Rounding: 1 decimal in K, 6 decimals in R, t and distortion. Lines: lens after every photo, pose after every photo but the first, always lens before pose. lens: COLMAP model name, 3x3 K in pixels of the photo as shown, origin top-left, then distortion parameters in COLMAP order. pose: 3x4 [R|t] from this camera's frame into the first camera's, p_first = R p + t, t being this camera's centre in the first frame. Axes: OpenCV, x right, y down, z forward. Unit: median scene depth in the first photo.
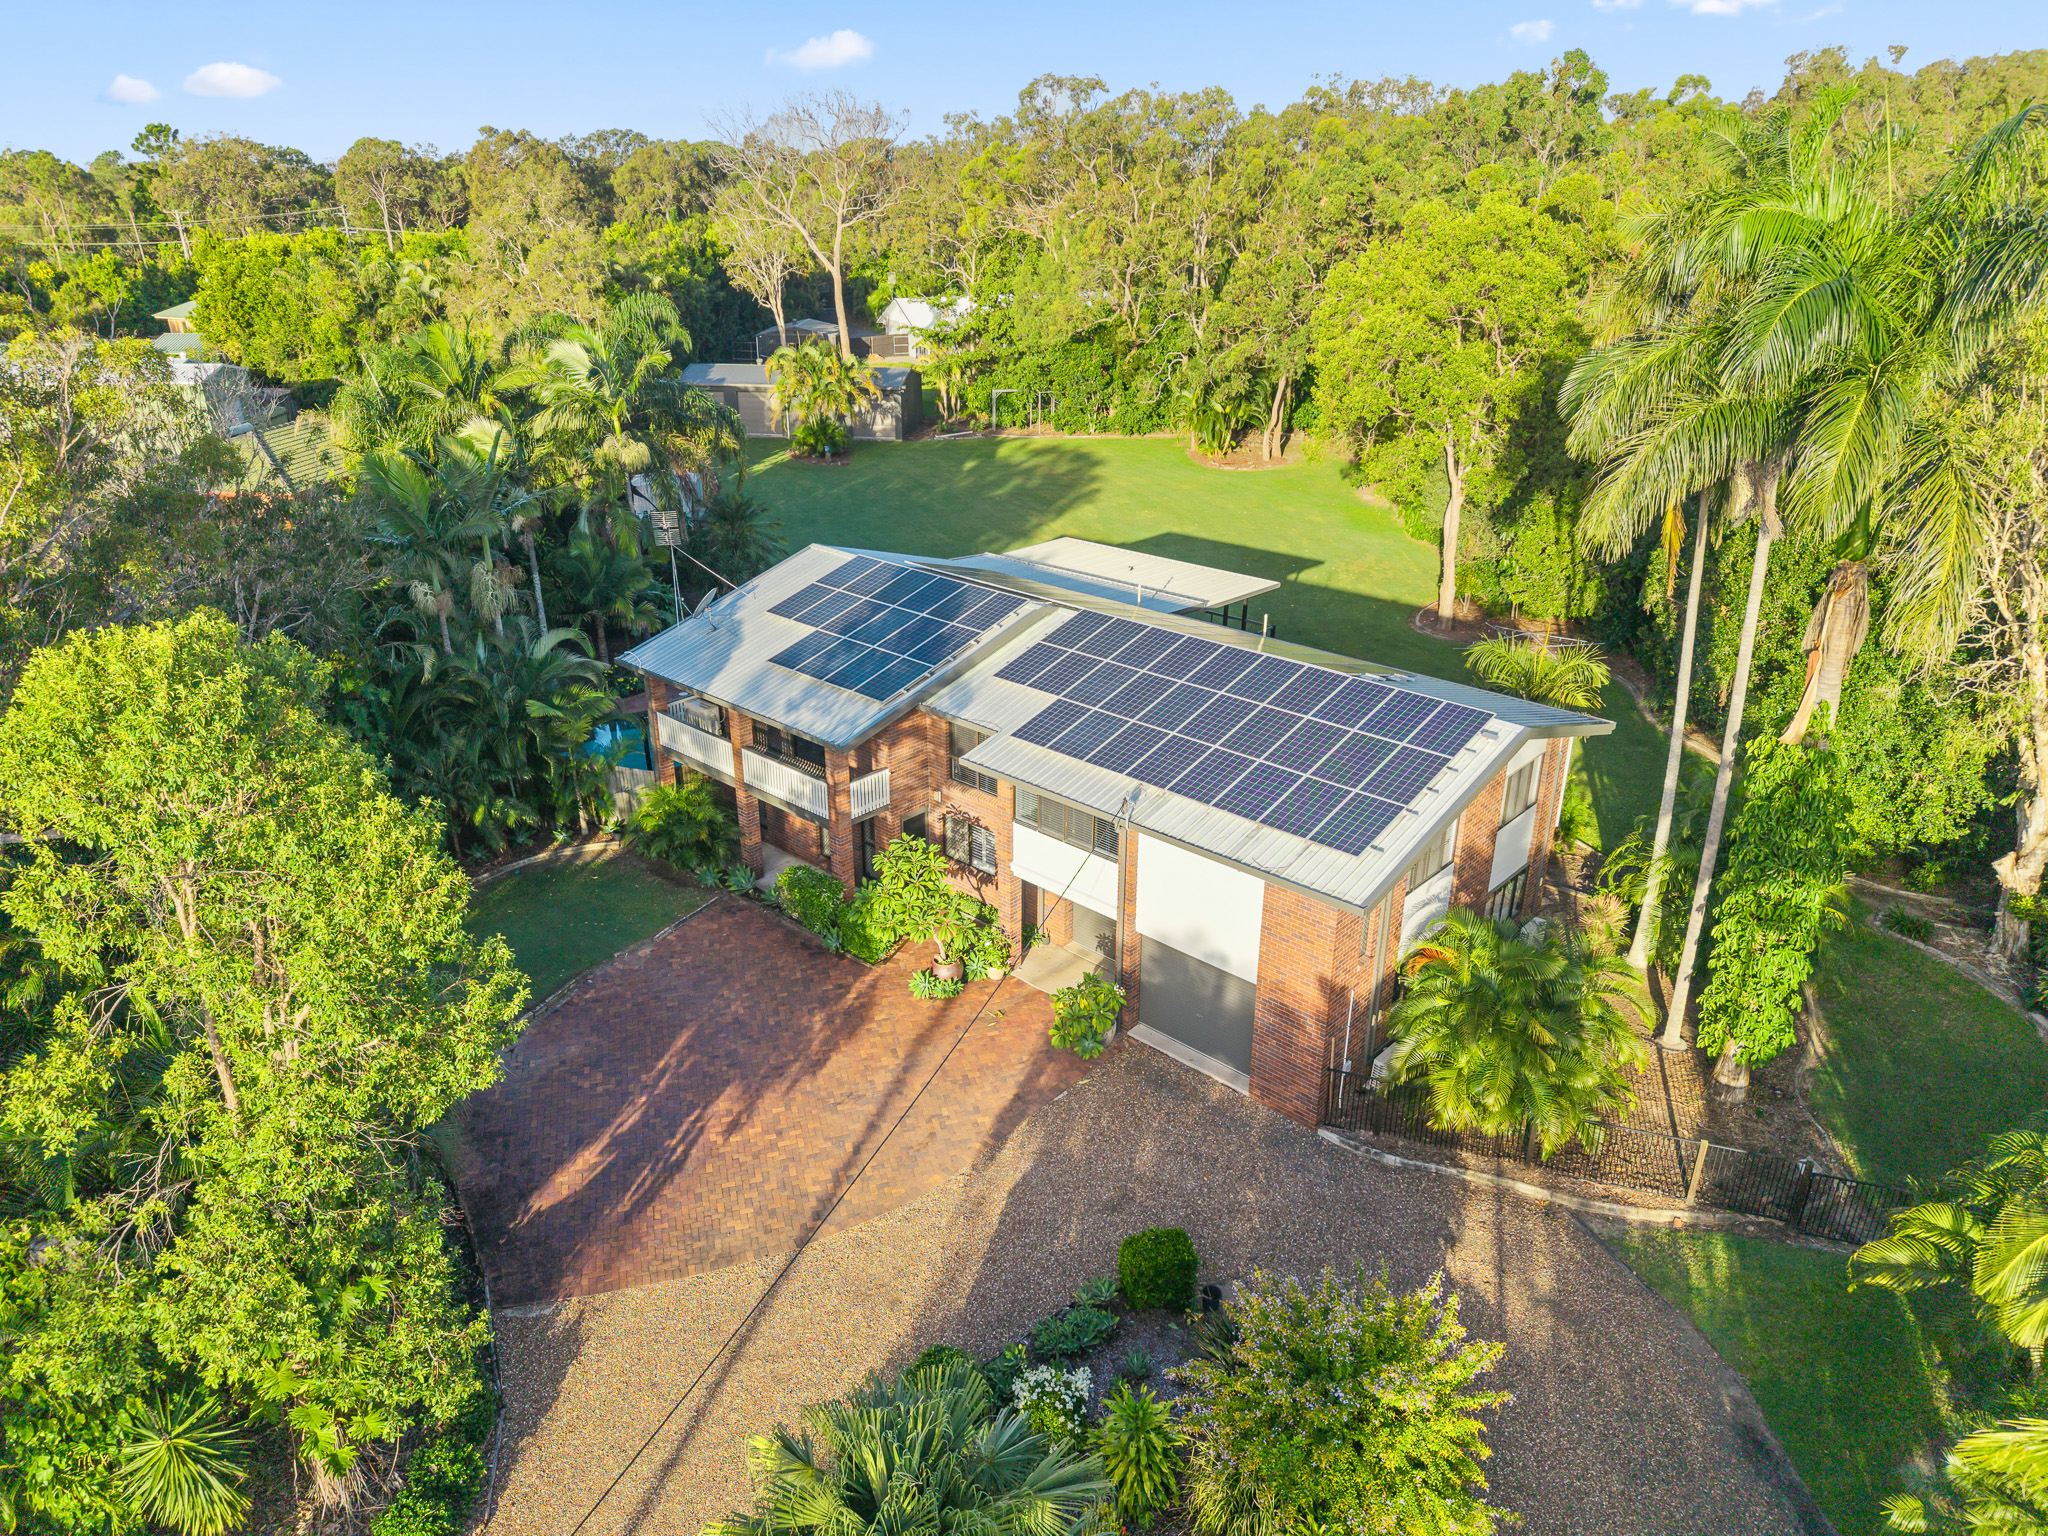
lens RADIAL K [[1417.1, 0, 1023.0], [0, 1417.1, 767.8], [0, 0, 1]] dist [-0.006395, 0.004017]
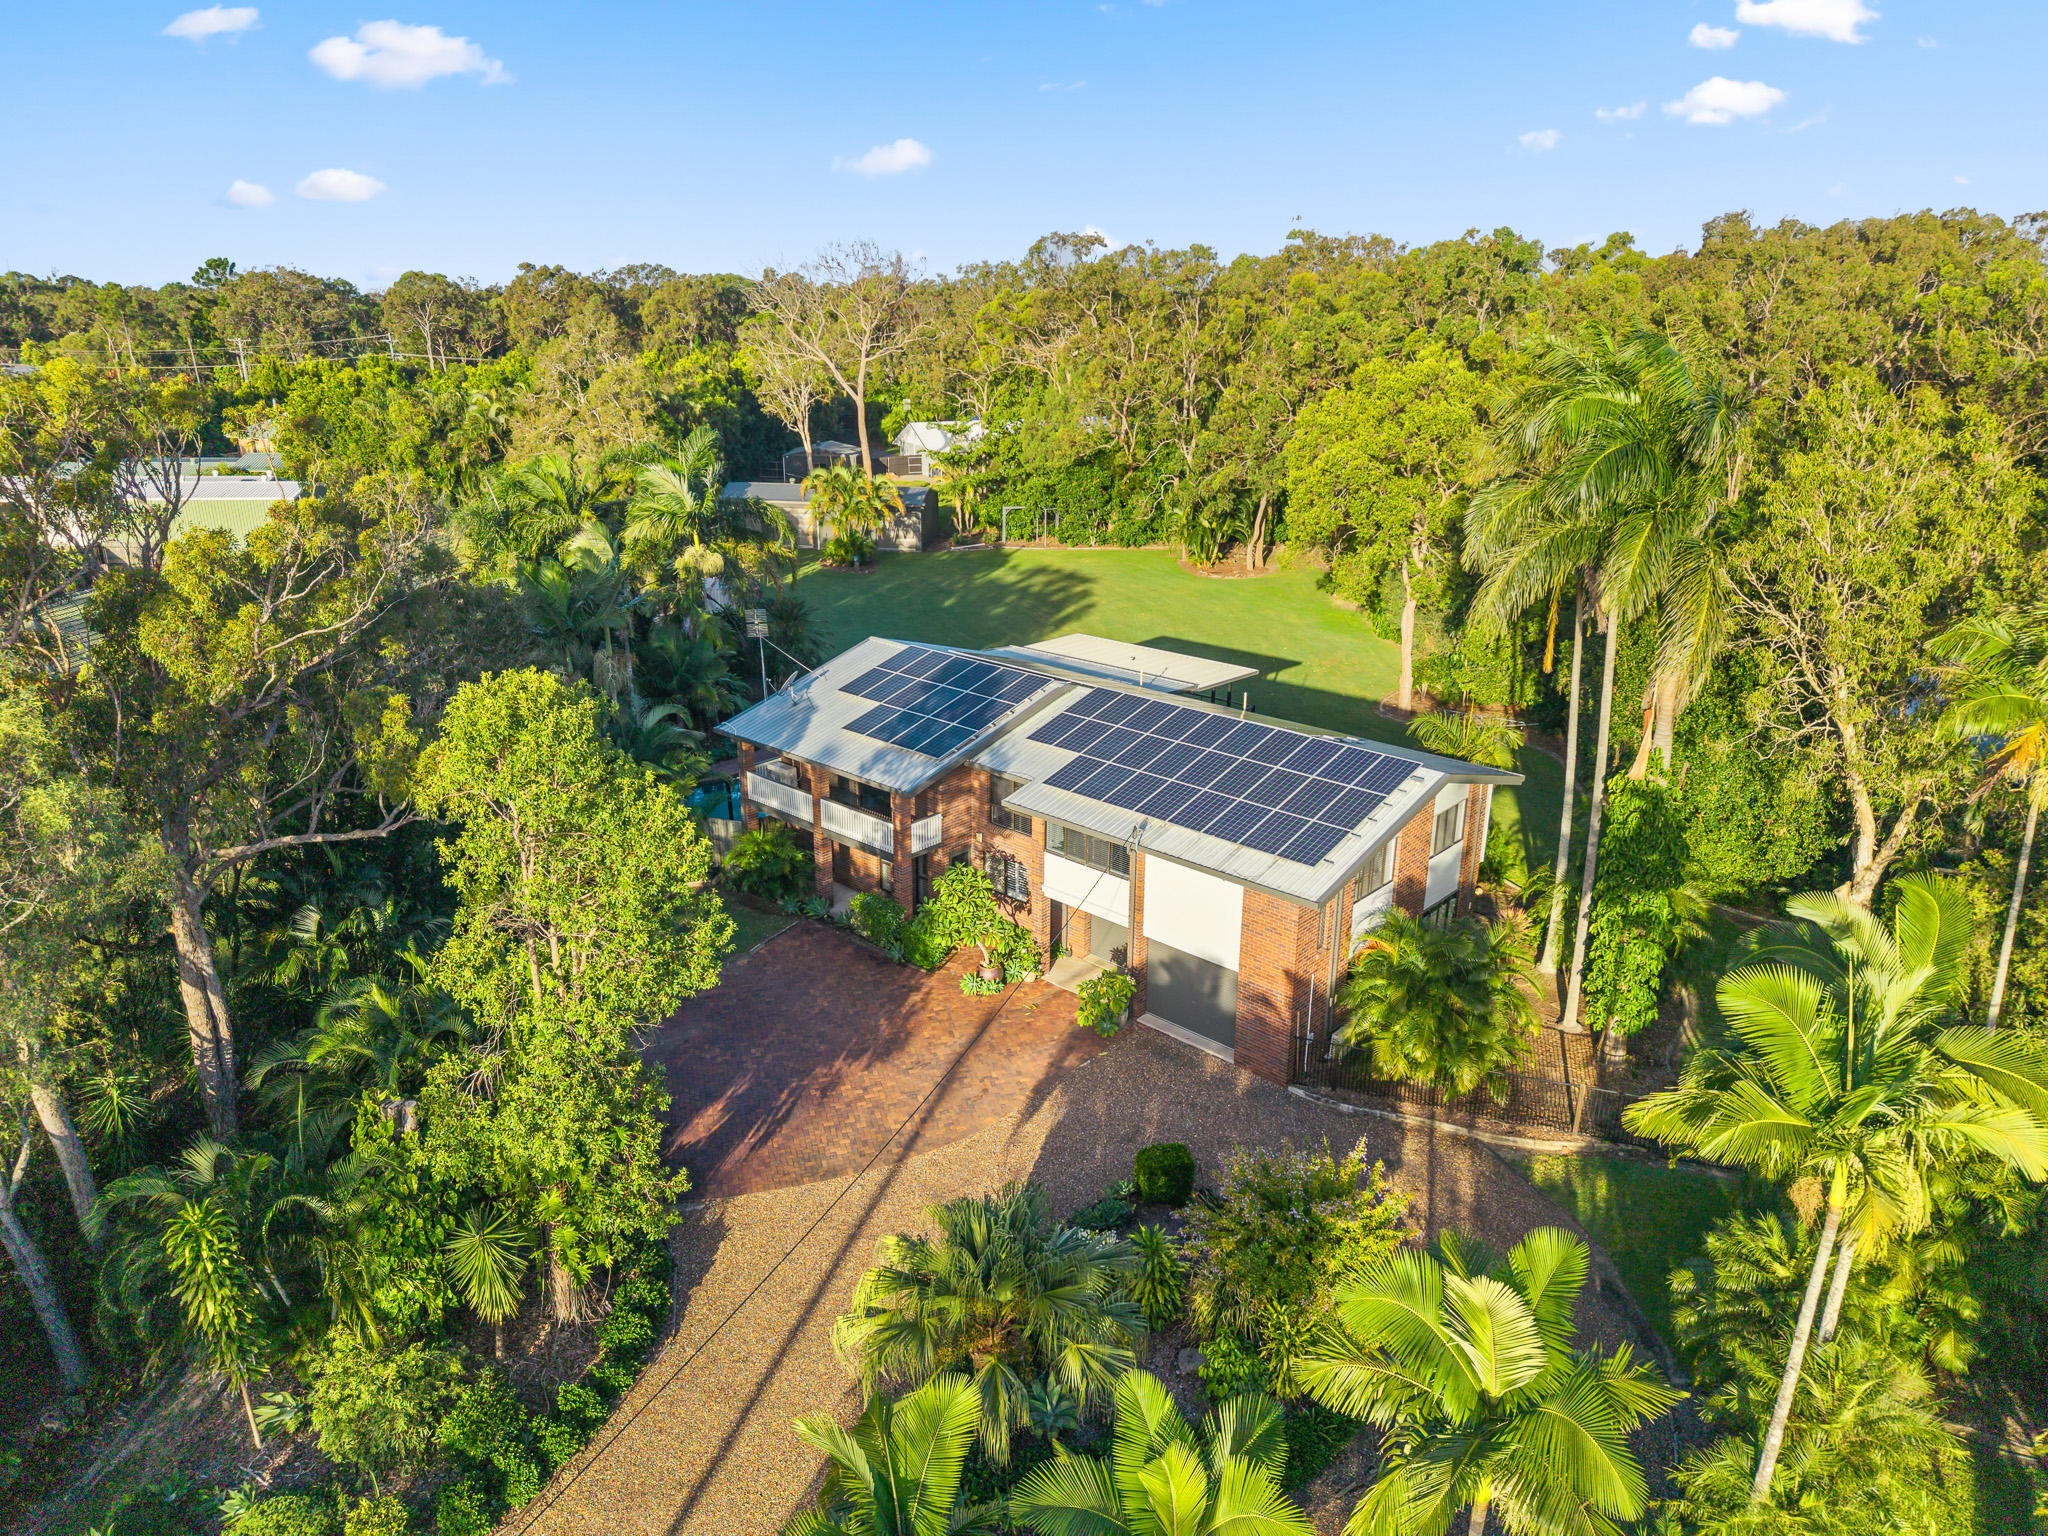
lens RADIAL K [[1417.1, 0, 1023.0], [0, 1417.1, 763.8], [0, 0, 1]] dist [-0.006395, 0.004017]
pose [[0.999982, 0.001864, 0.005752, -0.028126], [-0.001412, 0.996983, -0.077601, 0.047916], [-0.005879, 0.077592, 0.996968, -0.216158]]
